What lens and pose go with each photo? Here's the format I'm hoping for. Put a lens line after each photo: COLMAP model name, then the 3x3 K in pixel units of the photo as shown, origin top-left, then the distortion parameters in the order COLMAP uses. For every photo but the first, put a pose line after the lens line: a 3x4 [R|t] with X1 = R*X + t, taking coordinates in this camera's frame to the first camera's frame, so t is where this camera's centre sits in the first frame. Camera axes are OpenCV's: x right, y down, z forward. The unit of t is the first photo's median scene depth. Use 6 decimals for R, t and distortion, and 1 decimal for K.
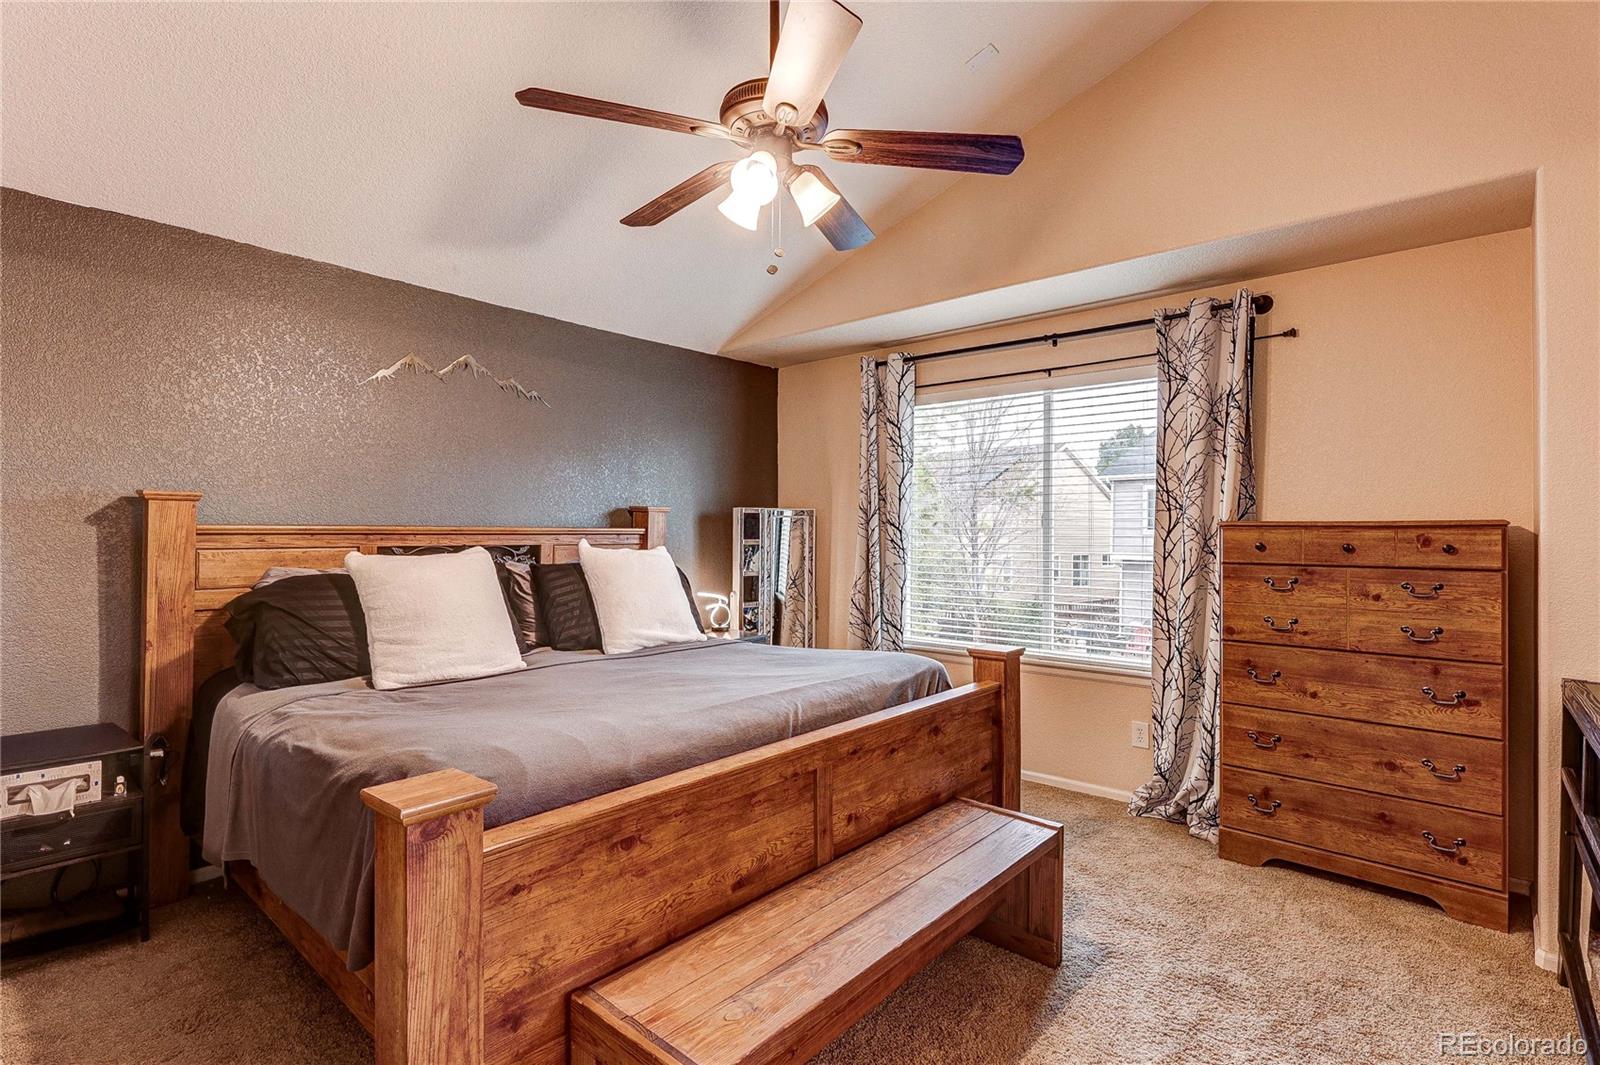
lens RADIAL K [[759.2, 0, 805.7], [0, 759.2, 522.5], [0, 0, 1]] dist [-0.001472, 0.000527]
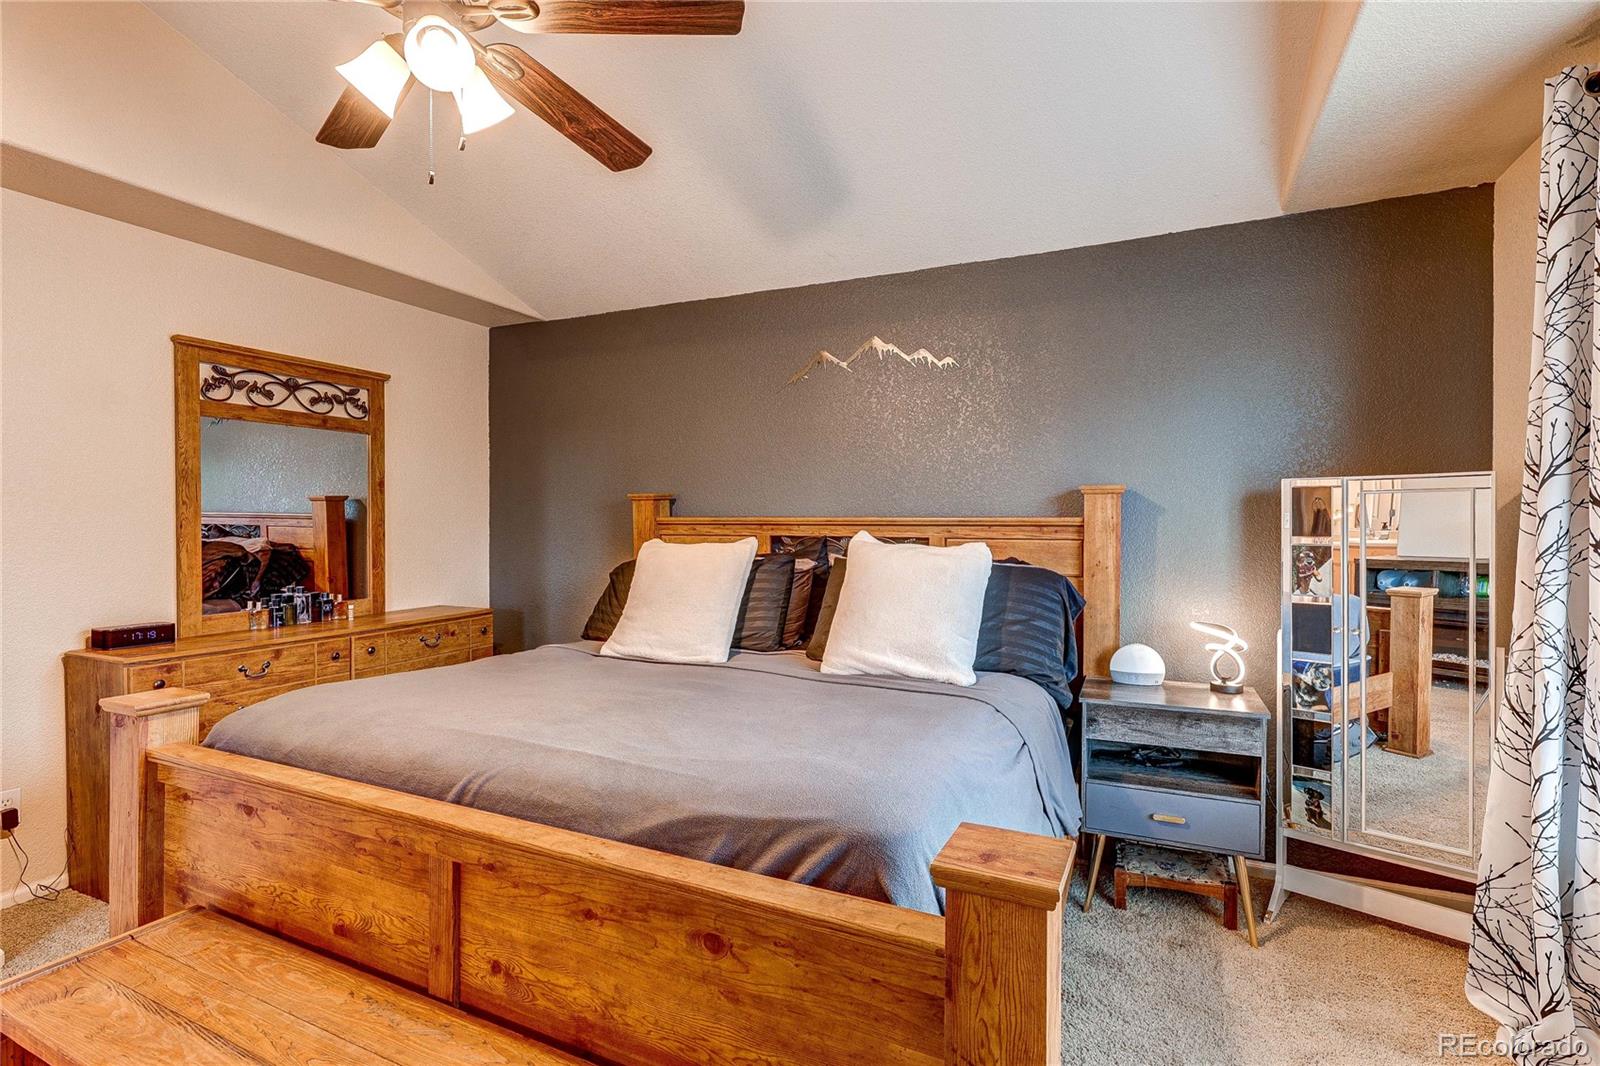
lens RADIAL K [[759.2, 0, 805.7], [0, 759.2, 523.0], [0, 0, 1]] dist [-0.001472, 0.000527]
pose [[0.270528, 0.002984, -0.962708, 0.526202], [0.011346, 0.999916, 0.006287, 0.007192], [0.962645, -0.012623, 0.270471, 0.759237]]
